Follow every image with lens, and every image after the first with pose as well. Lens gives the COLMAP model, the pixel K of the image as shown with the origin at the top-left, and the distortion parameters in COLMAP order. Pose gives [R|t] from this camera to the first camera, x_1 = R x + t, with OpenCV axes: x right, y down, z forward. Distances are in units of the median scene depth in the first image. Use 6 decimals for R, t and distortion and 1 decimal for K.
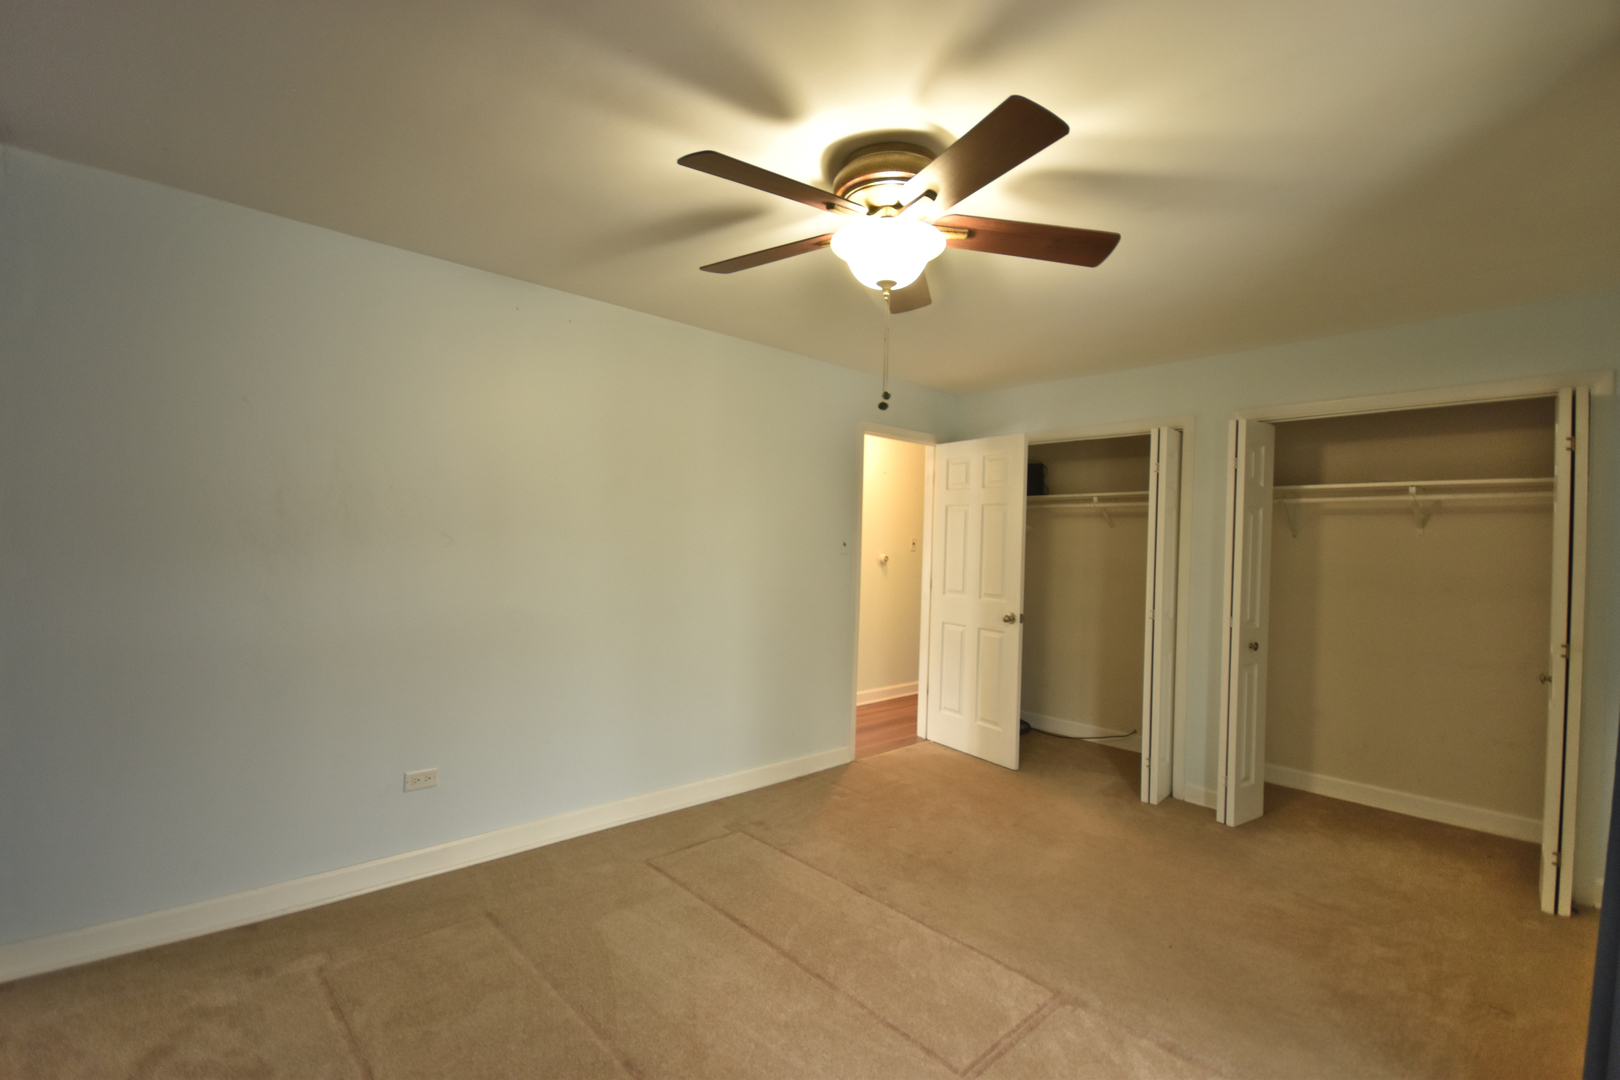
lens RADIAL K [[732.5, 0, 802.9], [0, 732.5, 537.2], [0, 0, 1]] dist [-0.000479, -0.011969]
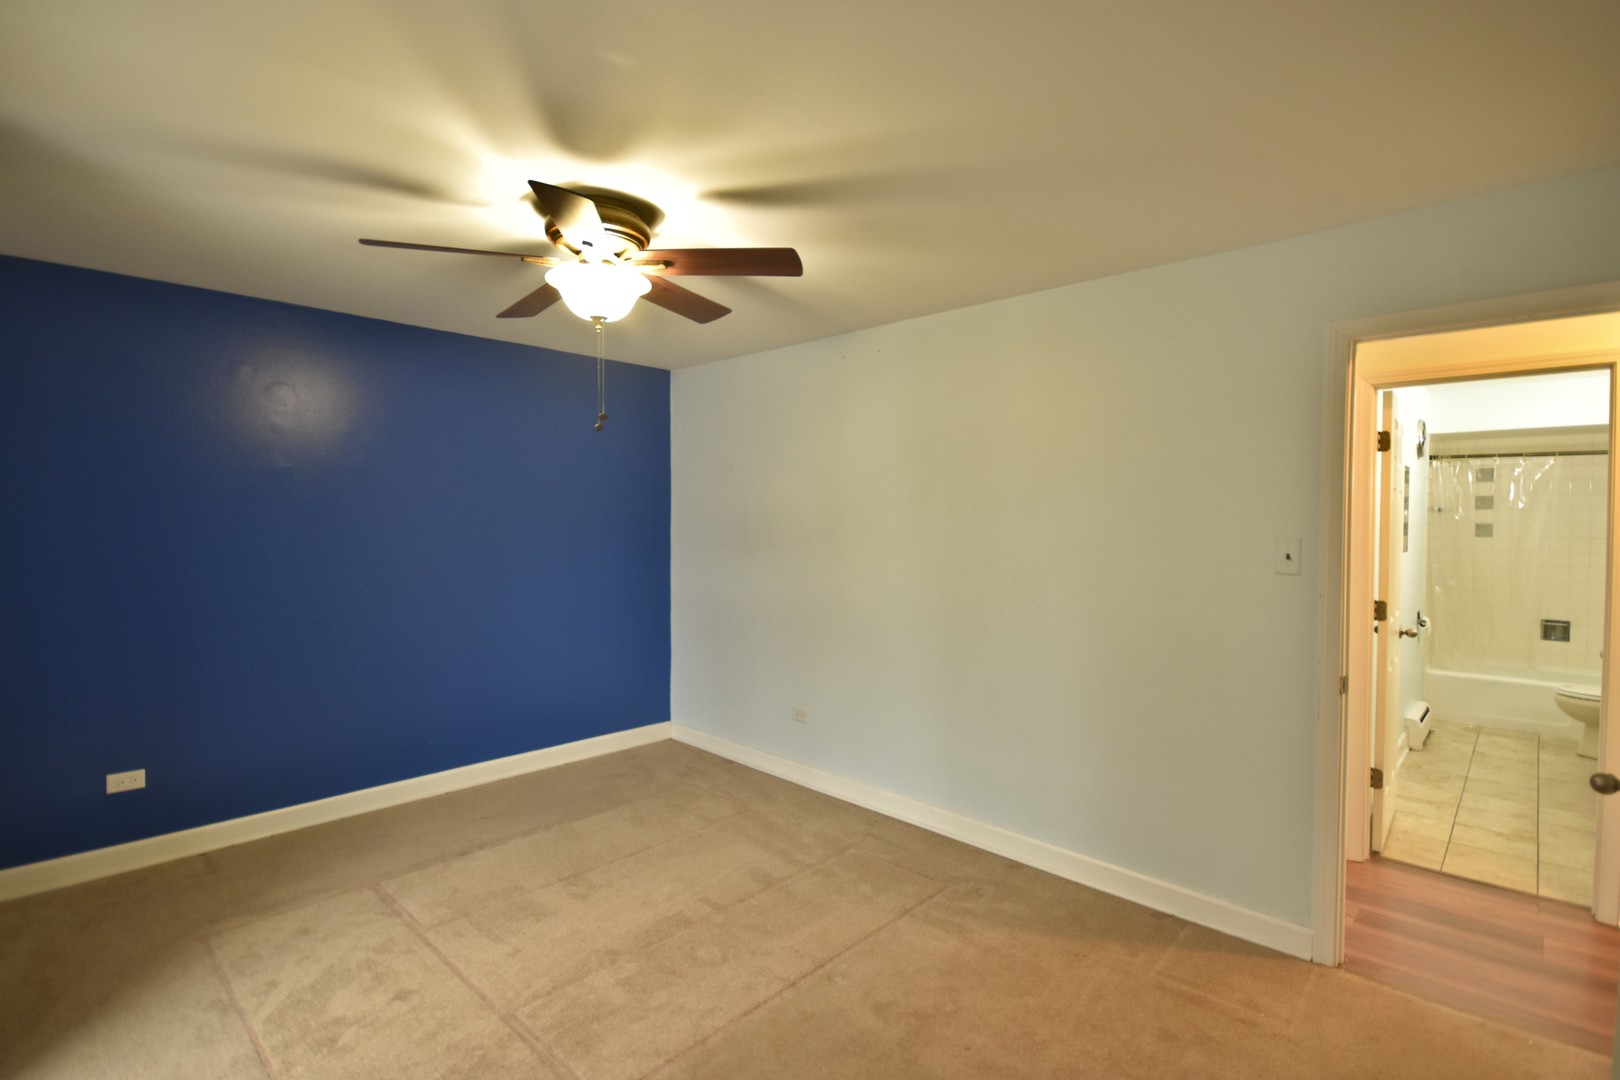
lens RADIAL K [[732.5, 0, 802.9], [0, 732.5, 537.2], [0, 0, 1]] dist [-0.000479, -0.011969]
pose [[0.048828, -0.004702, -0.998796, 1.220991], [0.004515, 0.999980, -0.004487, -0.013010], [0.998797, -0.004290, 0.048848, 1.250764]]
